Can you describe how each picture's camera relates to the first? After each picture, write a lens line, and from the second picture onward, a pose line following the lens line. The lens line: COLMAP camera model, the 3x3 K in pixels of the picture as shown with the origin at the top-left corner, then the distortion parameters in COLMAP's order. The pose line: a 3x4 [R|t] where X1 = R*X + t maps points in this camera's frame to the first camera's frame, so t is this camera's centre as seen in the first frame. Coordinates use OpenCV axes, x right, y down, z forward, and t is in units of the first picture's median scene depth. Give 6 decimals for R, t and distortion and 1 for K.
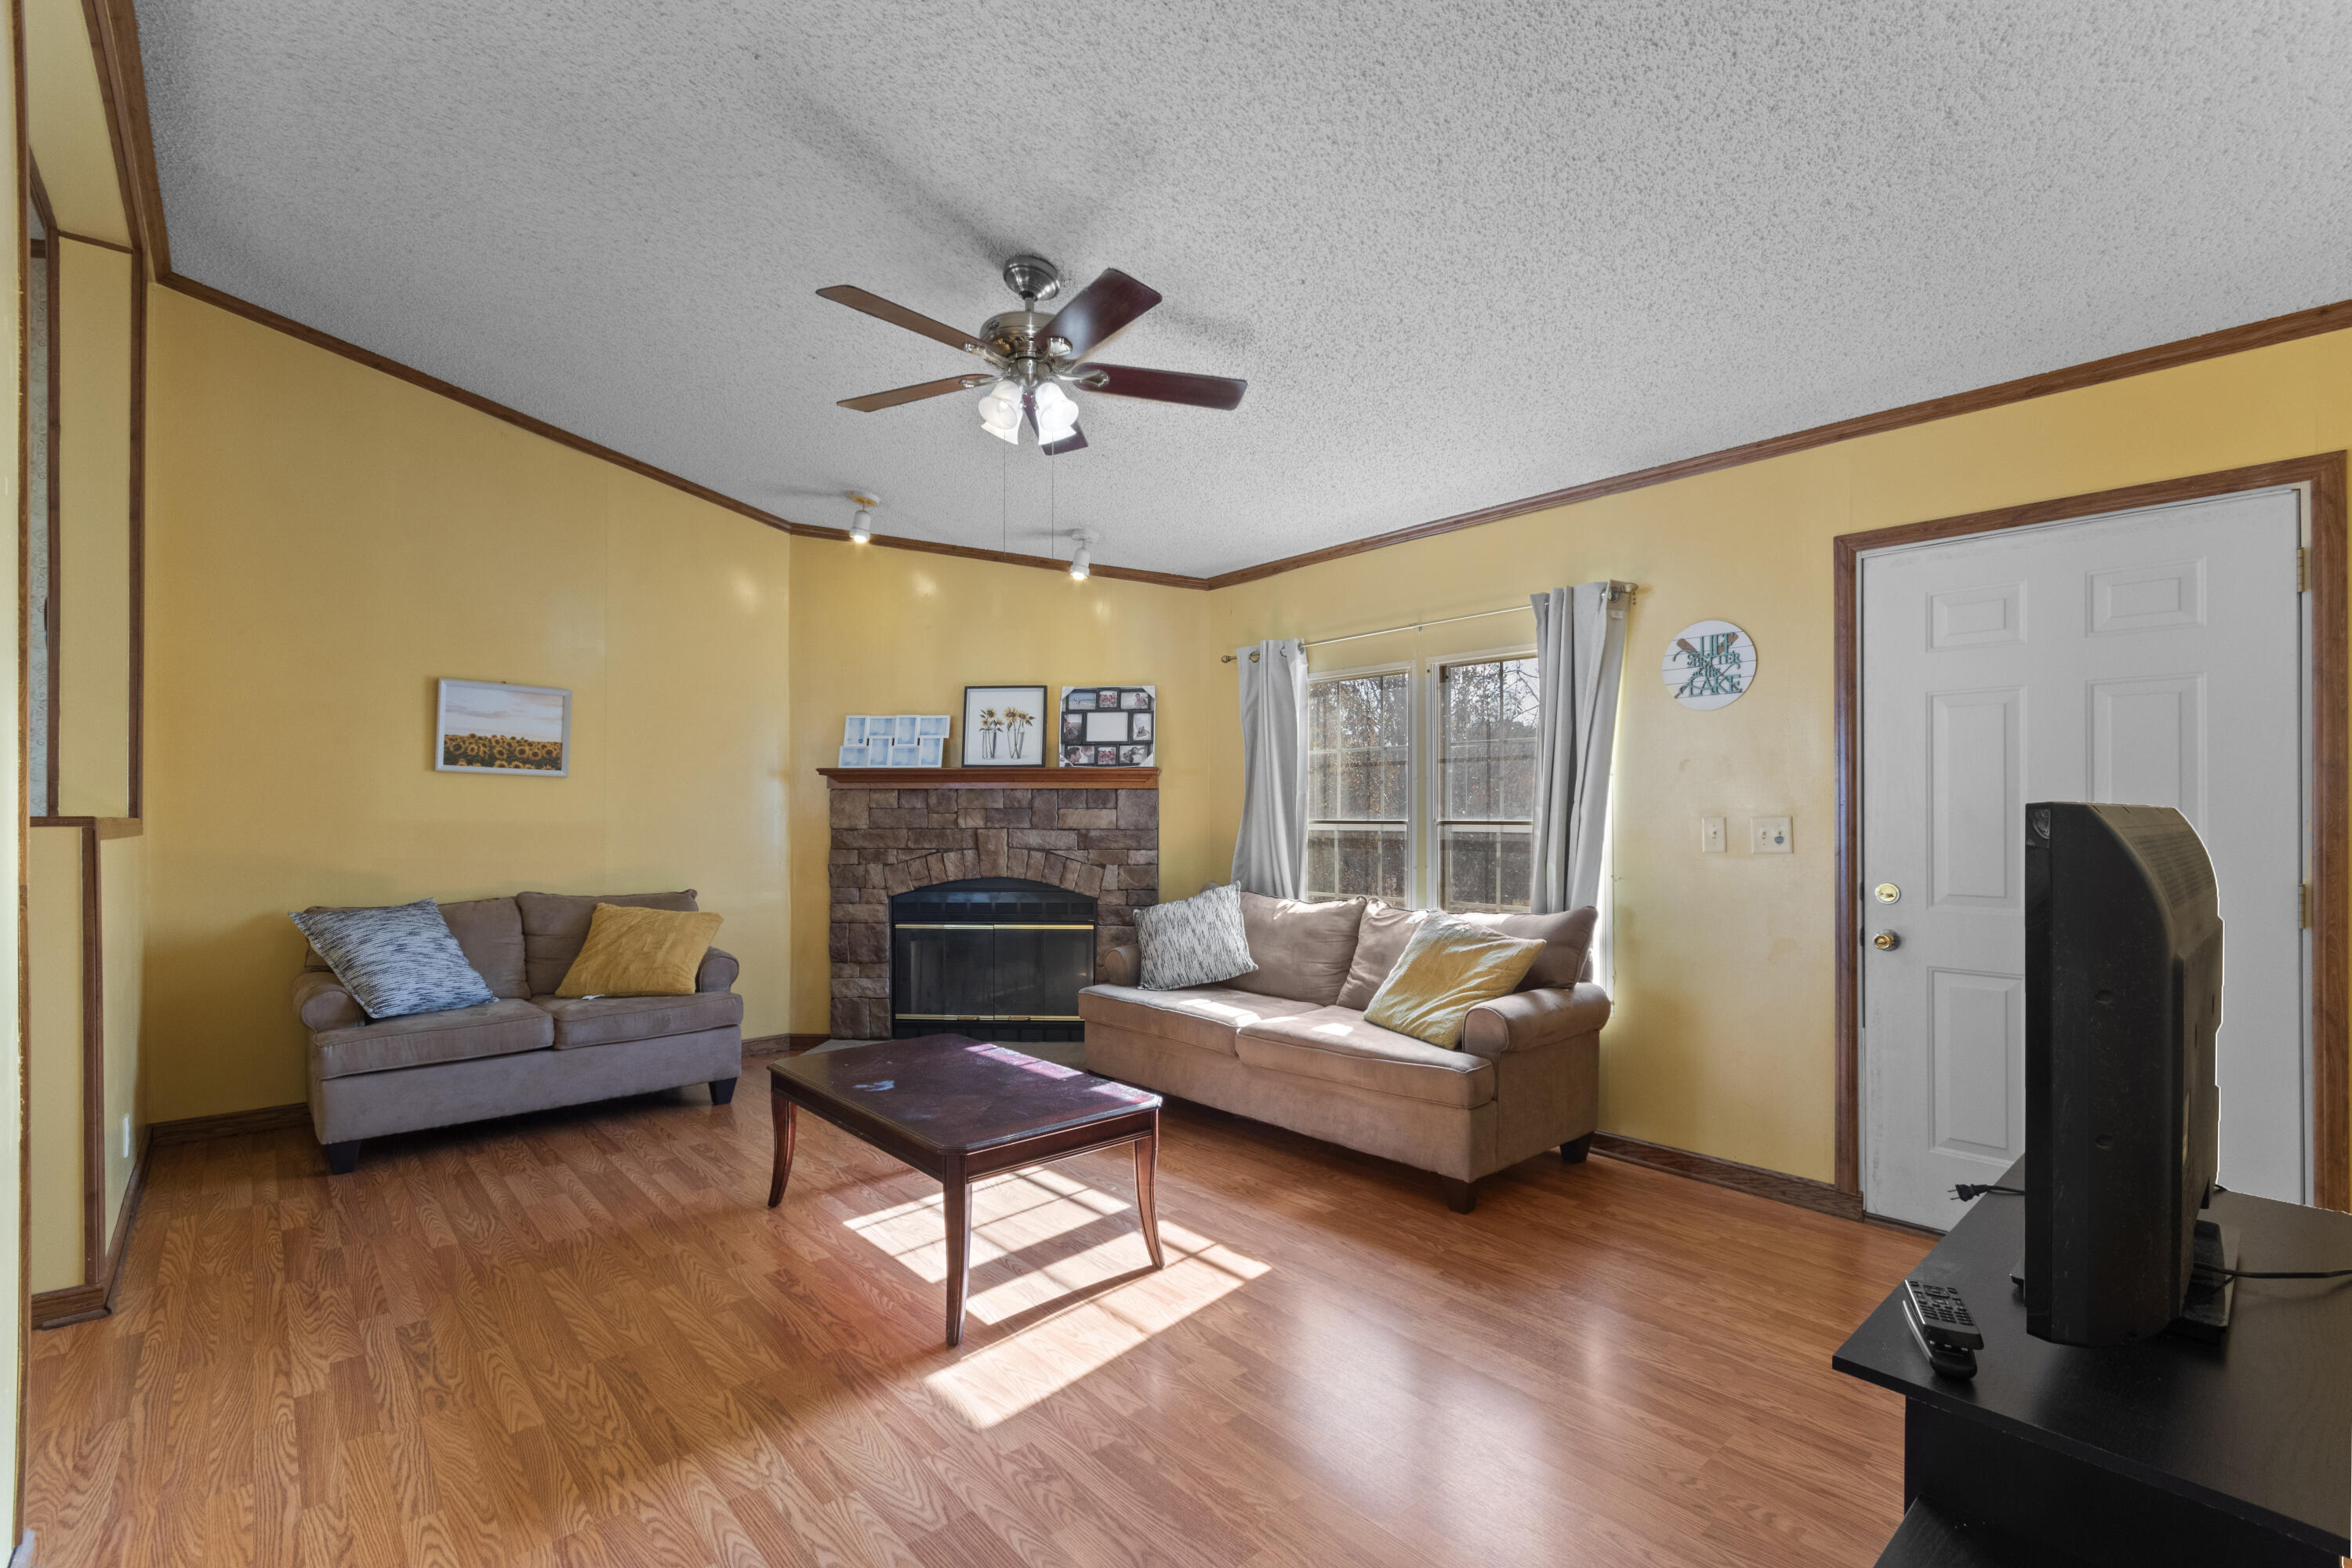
lens RADIAL K [[1063.7, 0, 1159.4], [0, 1063.7, 803.2], [0, 0, 1]] dist [0.002576, 0.001301]
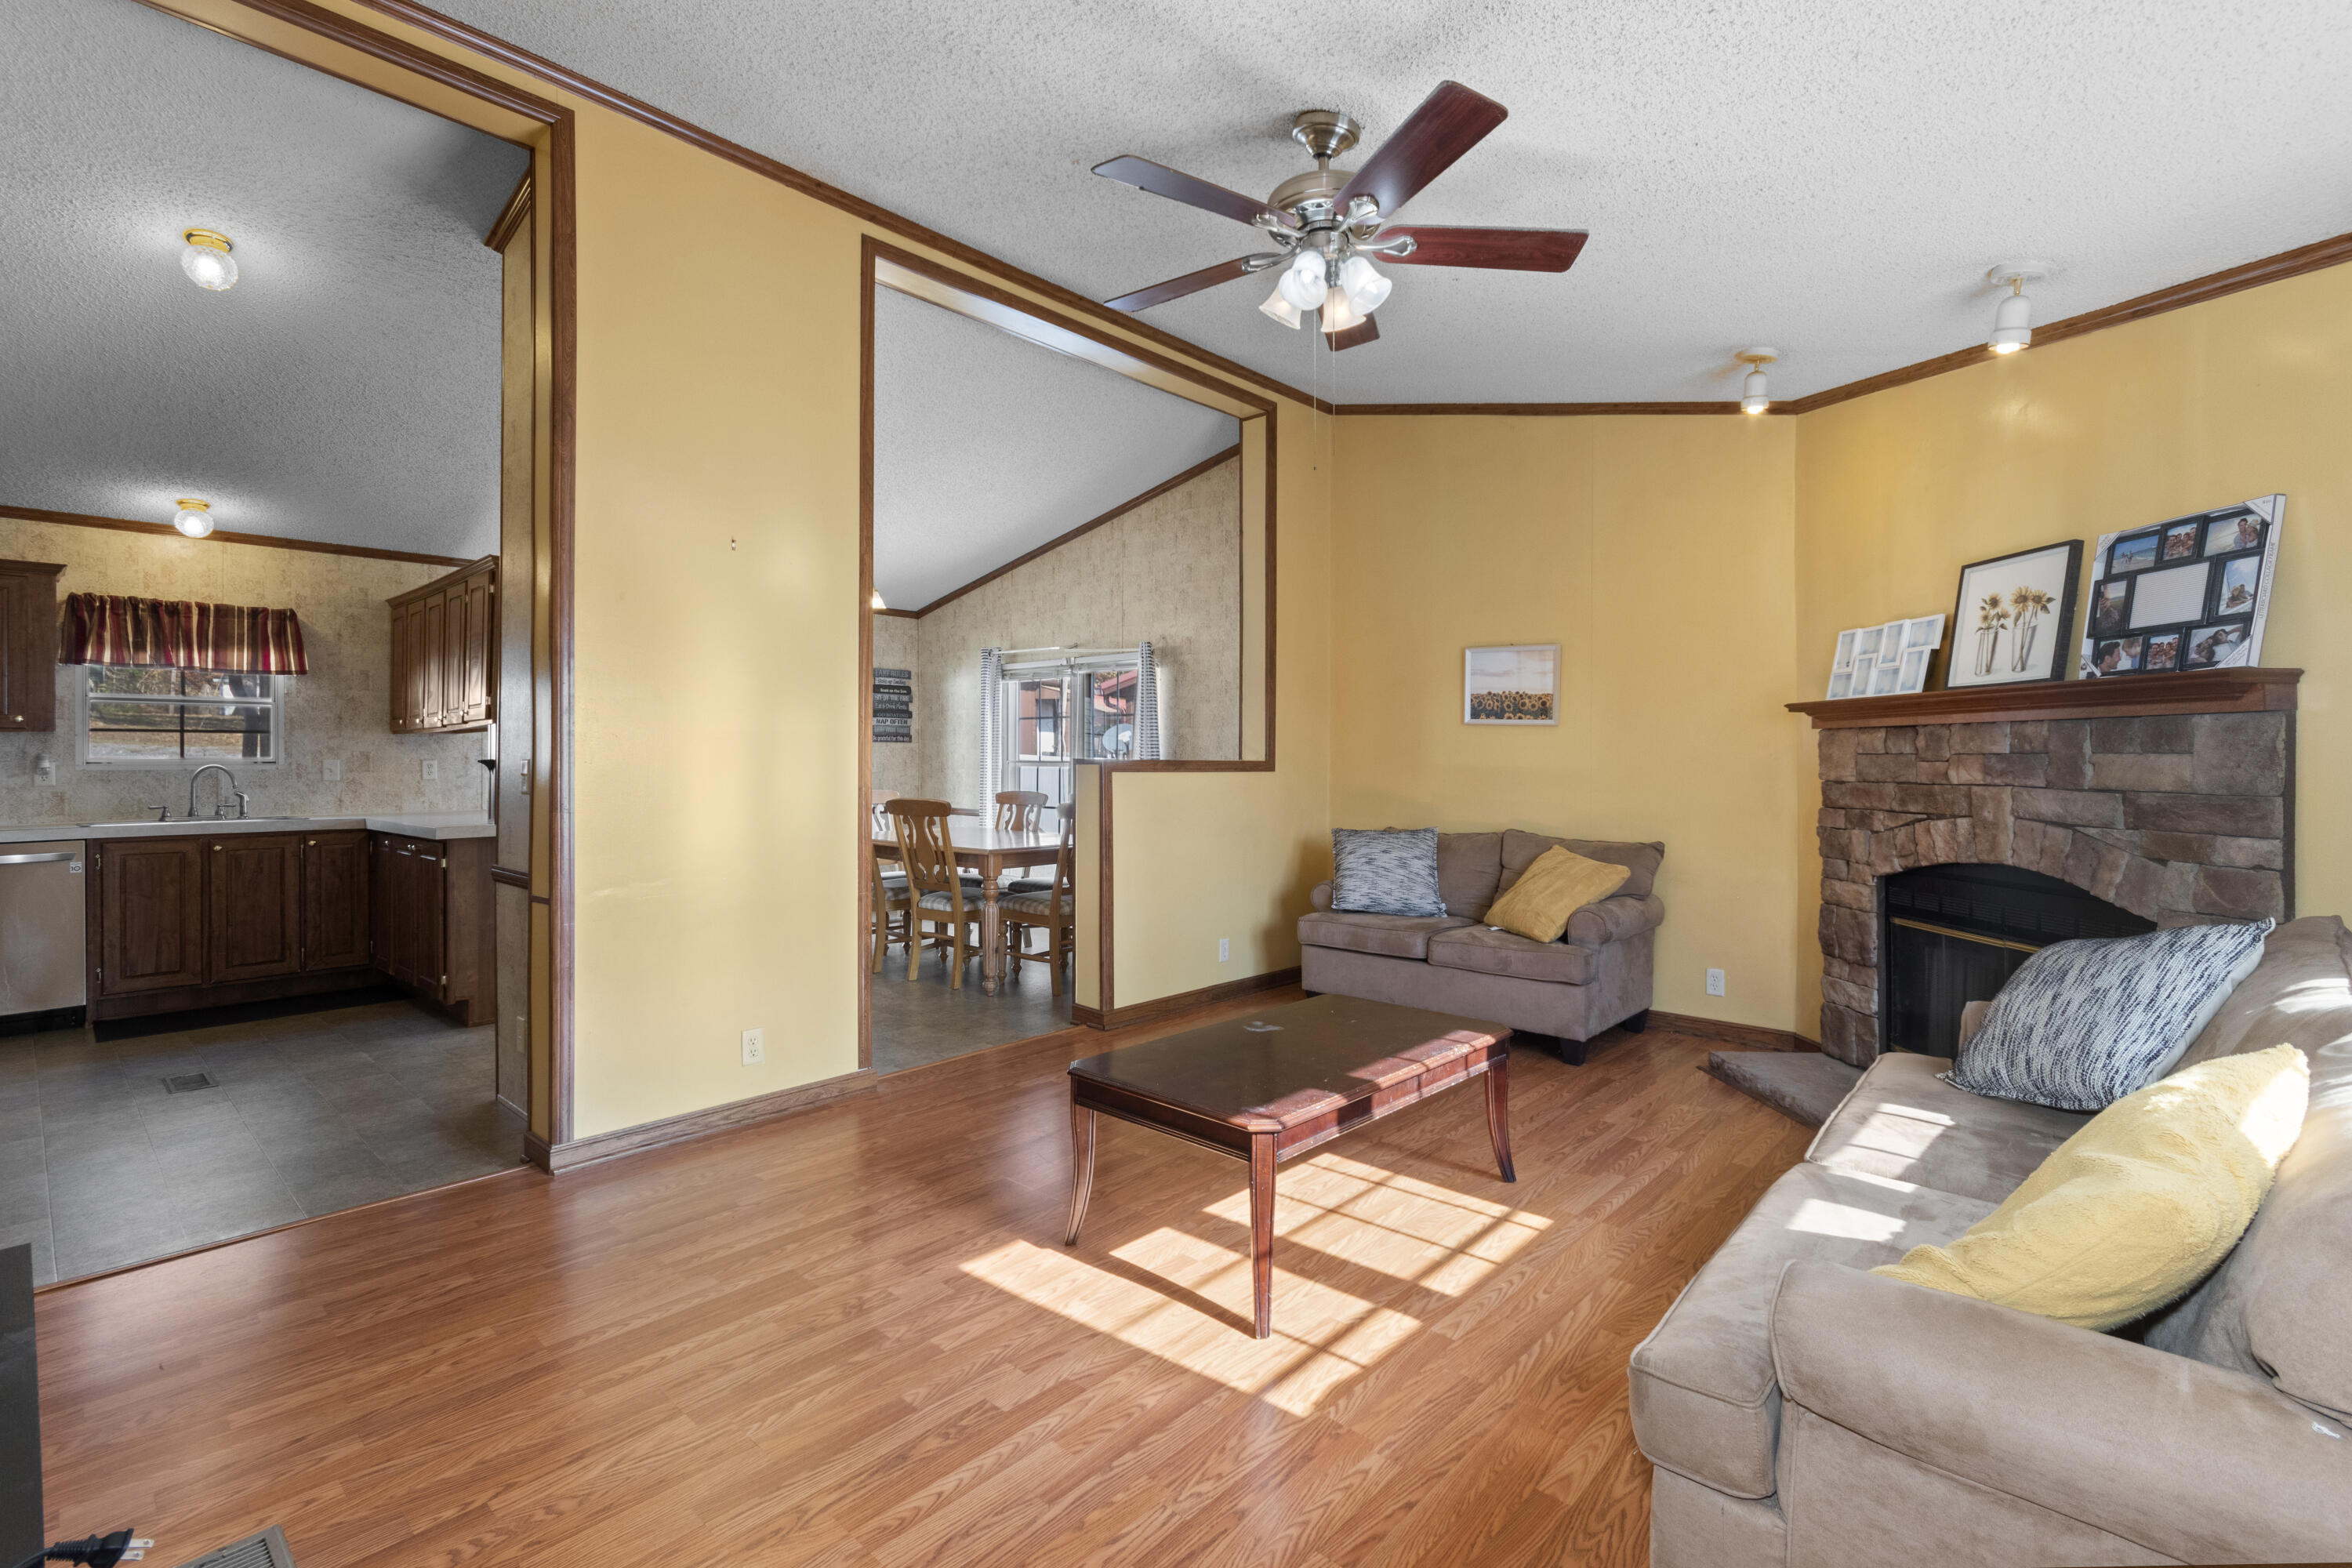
lens RADIAL K [[1063.7, 0, 1163.3], [0, 1063.7, 769.7], [0, 0, 1]] dist [0.002576, 0.001301]
pose [[0.086347, 0.011551, -0.996198, 0.427880], [0.006328, 0.999906, 0.012142, 0.003533], [0.996245, -0.007352, 0.086266, 0.463795]]
